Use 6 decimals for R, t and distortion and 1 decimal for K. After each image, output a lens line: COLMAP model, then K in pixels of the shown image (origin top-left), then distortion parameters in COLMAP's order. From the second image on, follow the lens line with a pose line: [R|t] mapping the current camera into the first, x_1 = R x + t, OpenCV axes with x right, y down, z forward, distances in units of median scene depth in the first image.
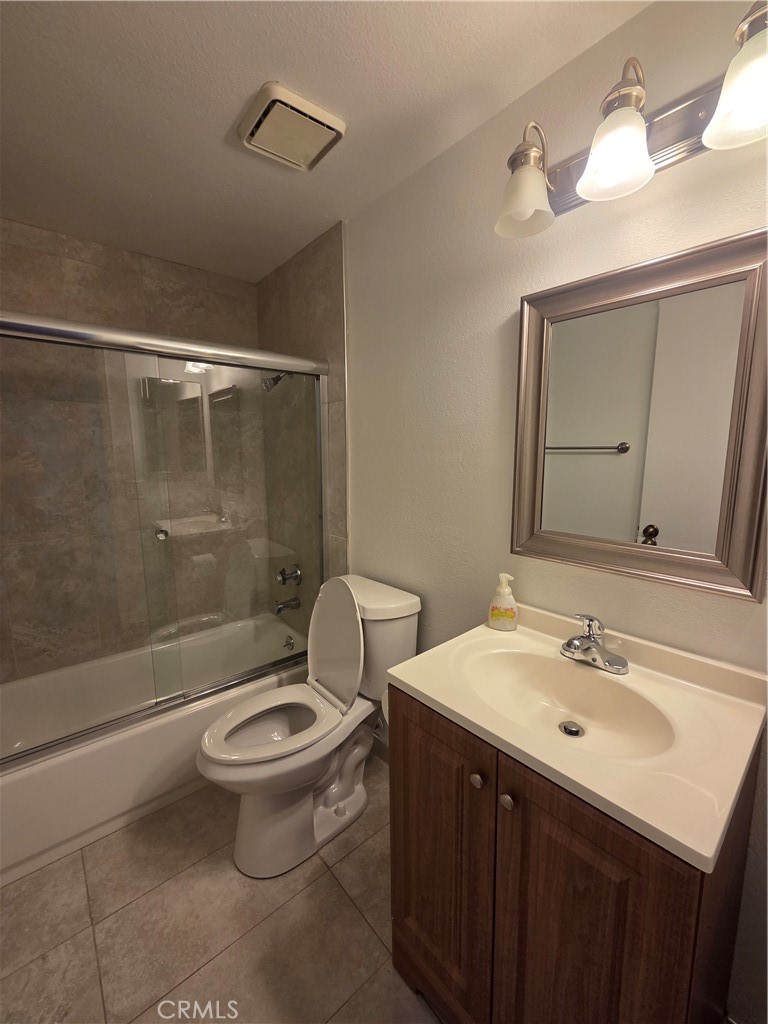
lens RADIAL K [[418.4, 0, 385.3], [0, 418.4, 511.3], [0, 0, 1]] dist [0.001869, 0.000151]
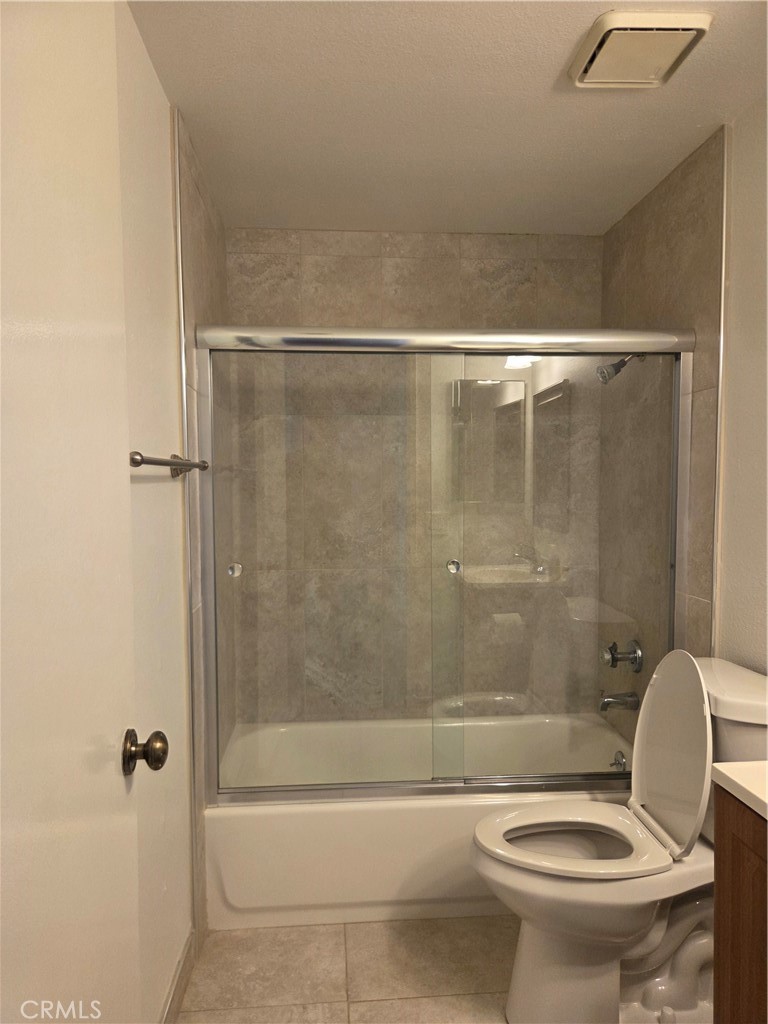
lens RADIAL K [[689.8, 0, 387.3], [0, 689.8, 513.4], [0, 0, 1]] dist [0.069565, -0.059565]
pose [[0.814171, 0.023351, -0.580155, 0.114489], [-0.080982, 0.993992, -0.073640, 0.049074], [0.574949, 0.106937, 0.811170, -0.146334]]
